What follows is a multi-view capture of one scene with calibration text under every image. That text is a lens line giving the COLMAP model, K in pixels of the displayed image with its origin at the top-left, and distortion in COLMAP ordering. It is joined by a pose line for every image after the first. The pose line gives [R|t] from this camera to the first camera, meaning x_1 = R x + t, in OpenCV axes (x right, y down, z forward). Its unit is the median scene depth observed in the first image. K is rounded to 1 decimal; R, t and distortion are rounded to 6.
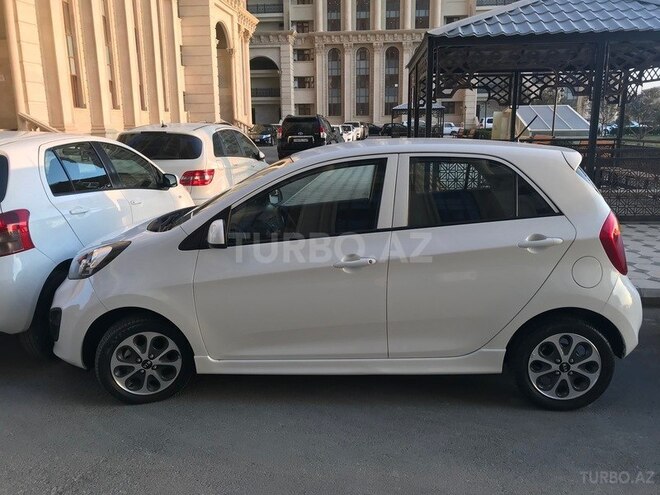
lens RADIAL K [[521.7, 0, 336.1], [0, 521.7, 245.4], [0, 0, 1]] dist [-0.002065, 0.005199]
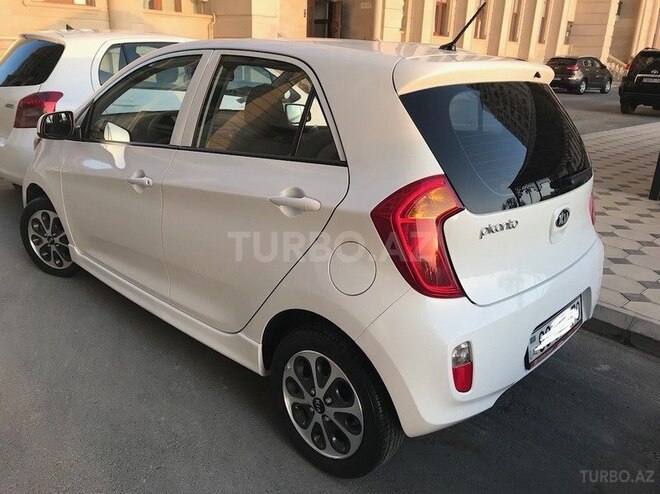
lens RADIAL K [[521.7, 0, 332.0], [0, 521.7, 245.1], [0, 0, 1]] dist [-0.002065, 0.005199]
pose [[0.769558, 0.255248, -0.585345, 0.768405], [-0.185694, 0.966477, 0.177312, -0.070351], [0.610981, -0.027757, 0.791158, 0.510120]]
